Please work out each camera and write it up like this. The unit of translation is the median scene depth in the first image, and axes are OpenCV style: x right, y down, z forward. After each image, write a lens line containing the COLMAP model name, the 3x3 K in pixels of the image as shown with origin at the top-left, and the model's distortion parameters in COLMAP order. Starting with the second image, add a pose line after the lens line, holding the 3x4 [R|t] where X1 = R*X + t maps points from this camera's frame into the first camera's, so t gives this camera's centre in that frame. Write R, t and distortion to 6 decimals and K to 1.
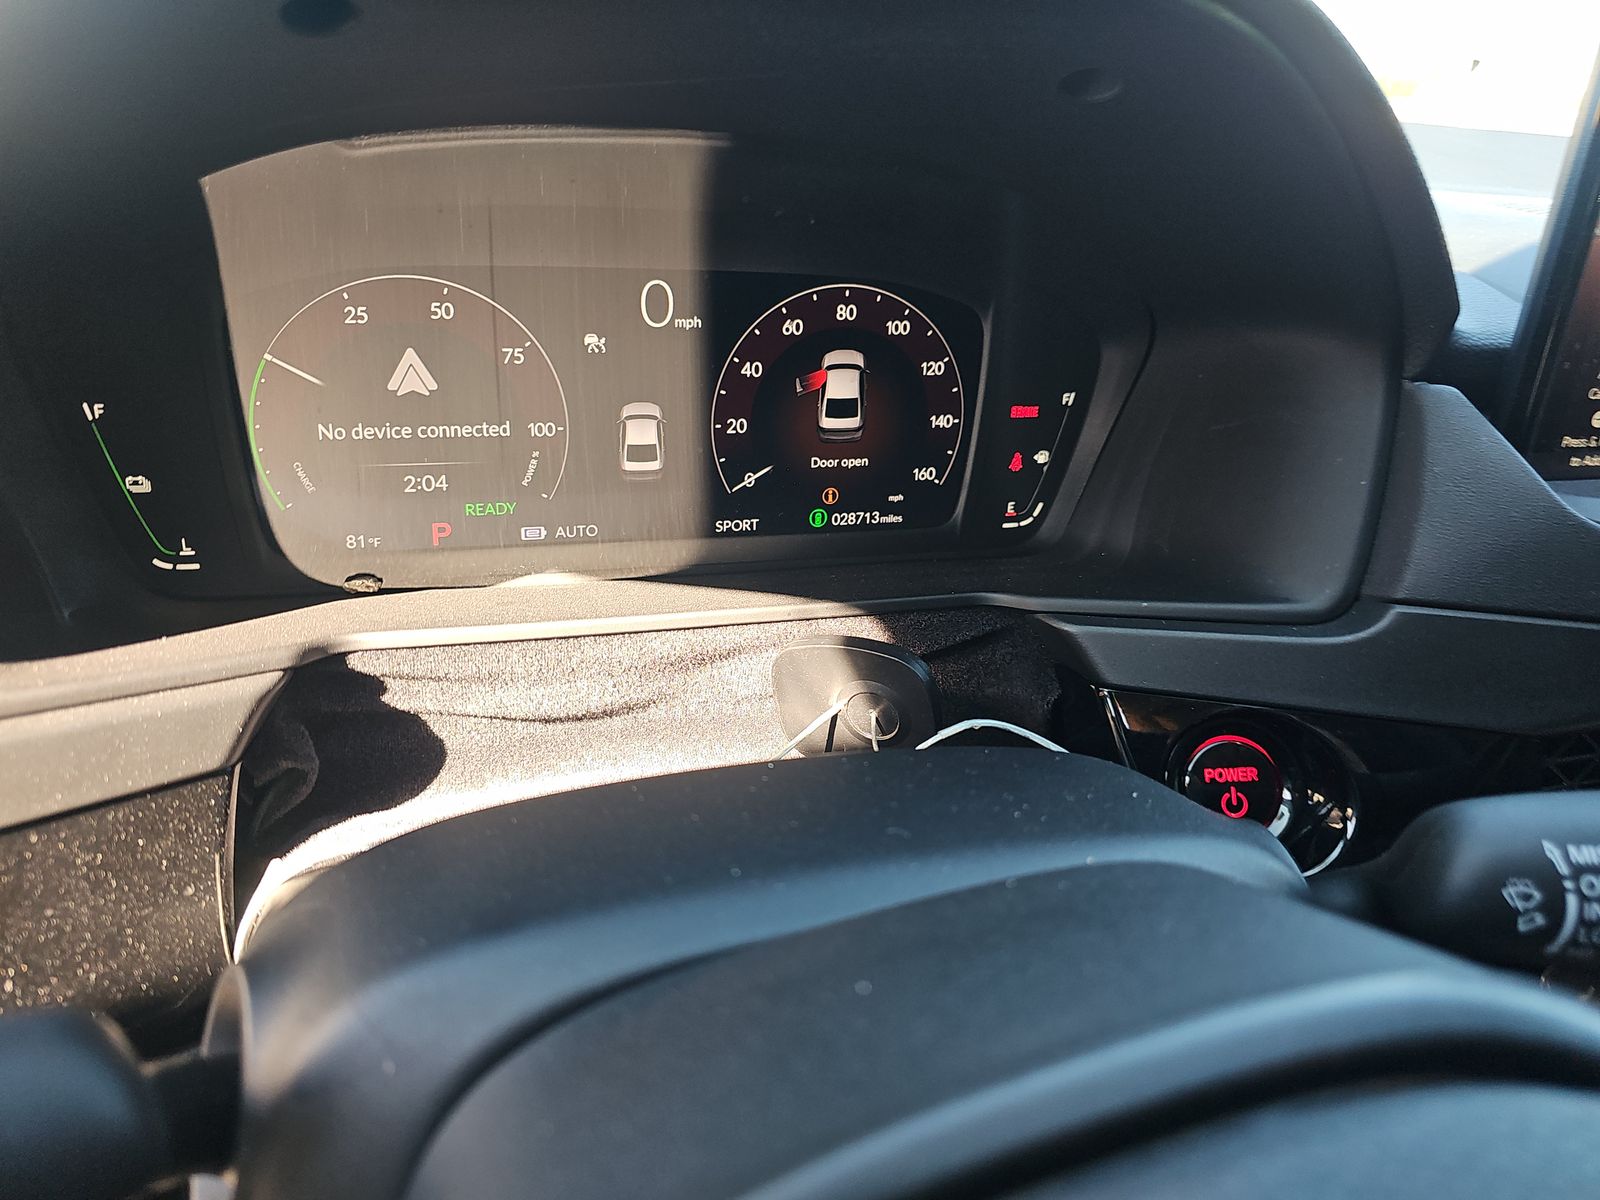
lens RADIAL K [[1106.5, 0, 782.7], [0, 1106.5, 598.4], [0, 0, 1]] dist [0.033181, -0.027718]
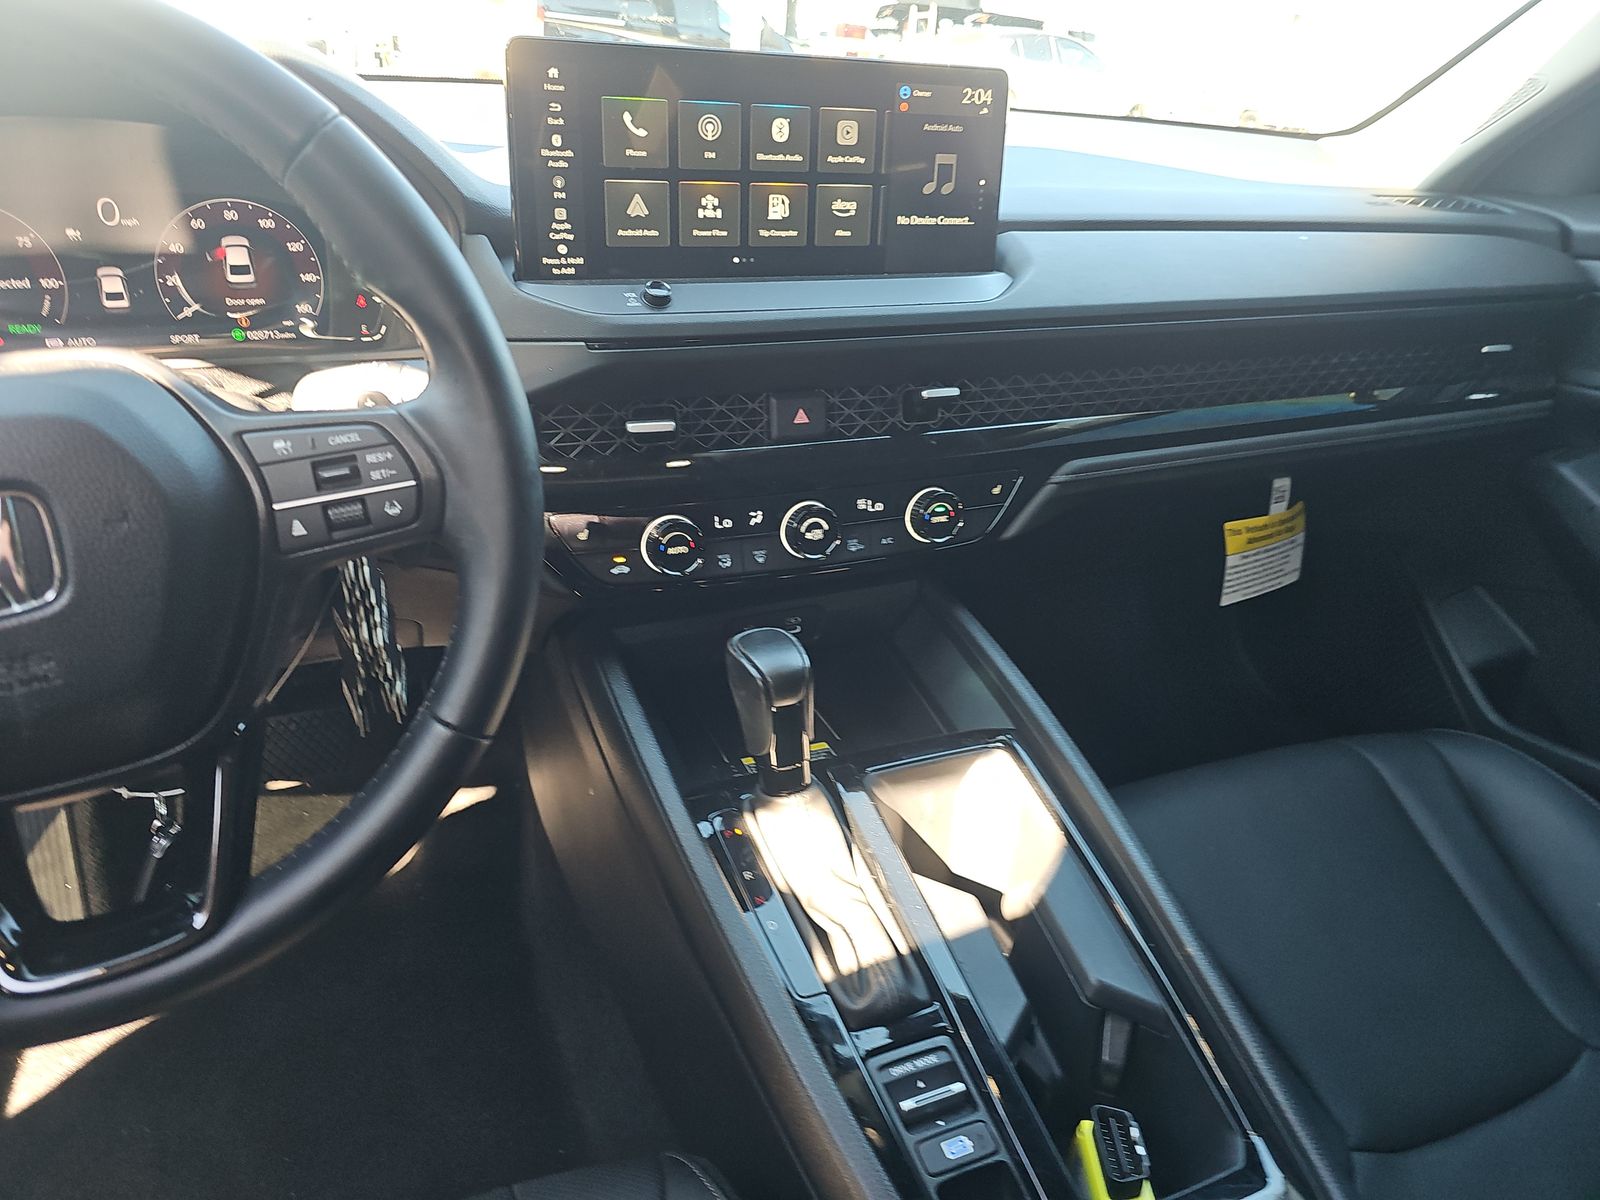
lens RADIAL K [[1089.5, 0, 793.7], [0, 1089.5, 606.2], [0, 0, 1]] dist [0.027088, -0.035000]
pose [[0.994248, -0.063581, 0.086189, 0.774701], [0.061061, 0.997635, 0.031574, 0.378068], [-0.087992, -0.026130, 0.995778, -0.875943]]
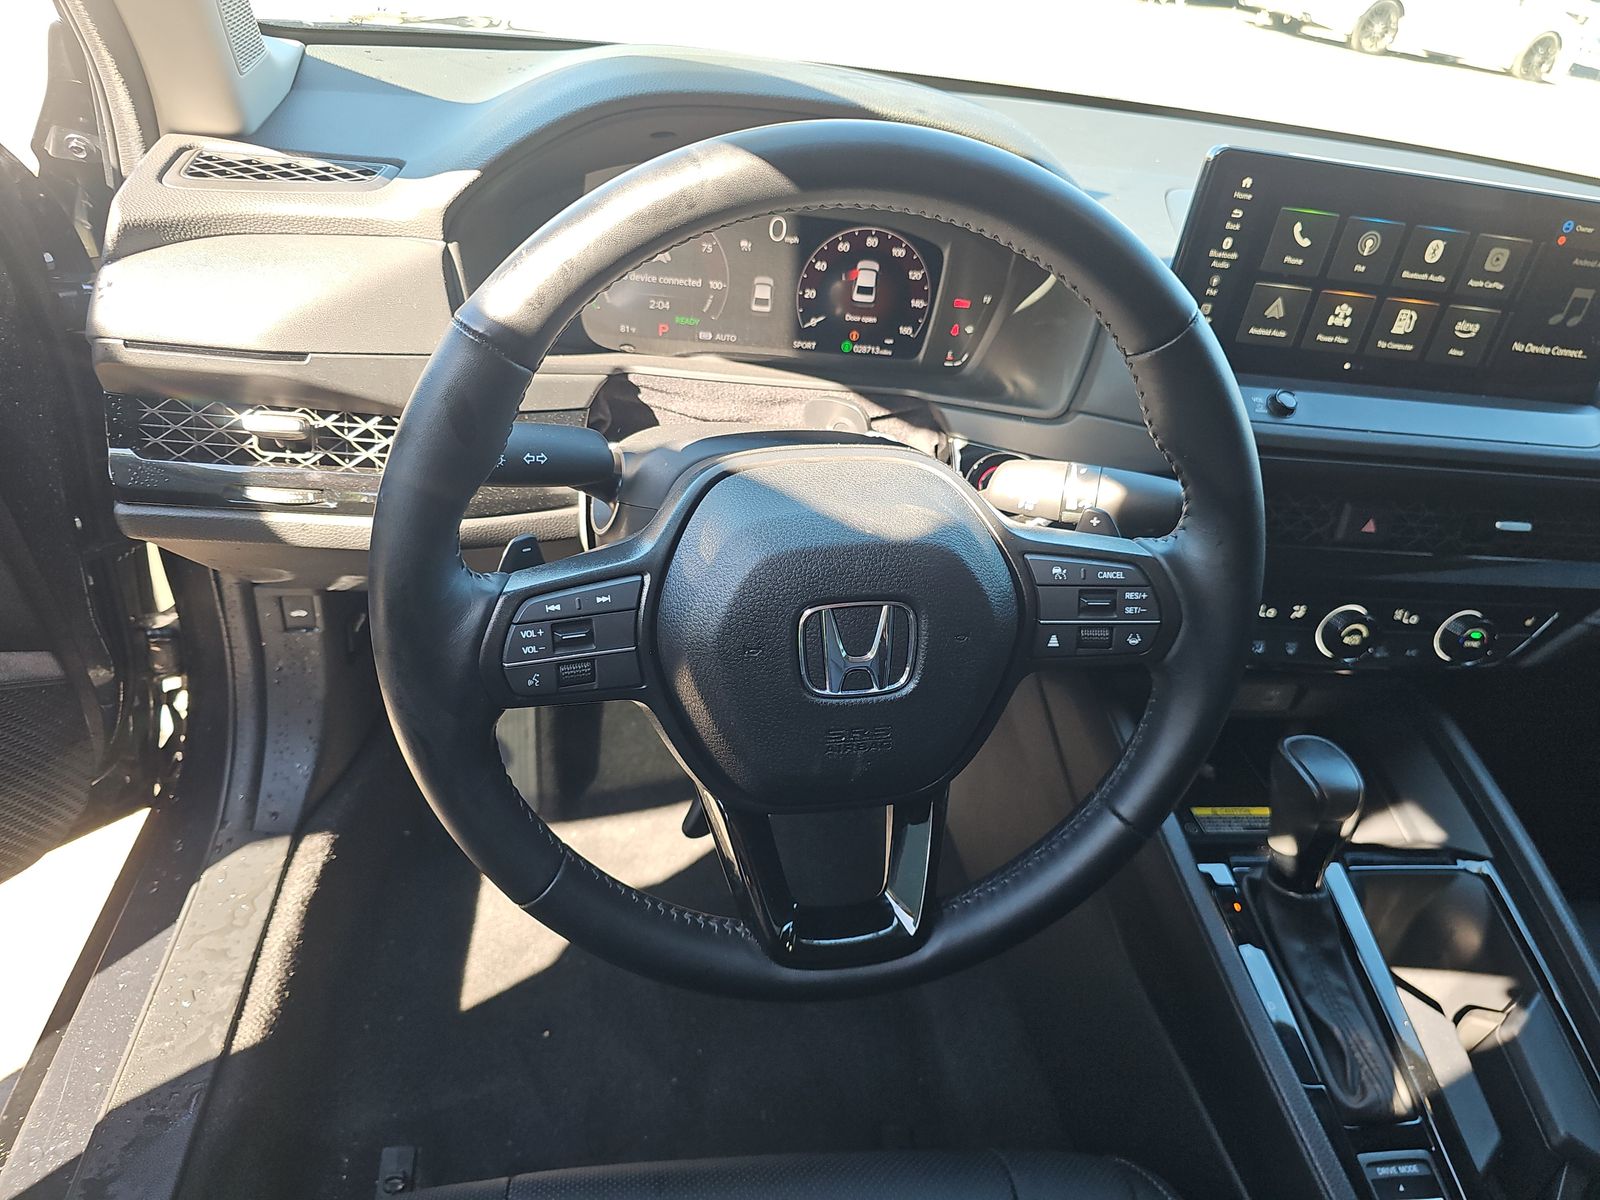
lens RADIAL K [[1089.5, 0, 793.7], [0, 1089.5, 606.2], [0, 0, 1]] dist [0.027088, -0.035000]
pose [[0.986073, 0.143912, -0.083360, 0.175503], [-0.130773, 0.980607, 0.145976, 0.114627], [0.102751, -0.133041, 0.985770, -1.028580]]
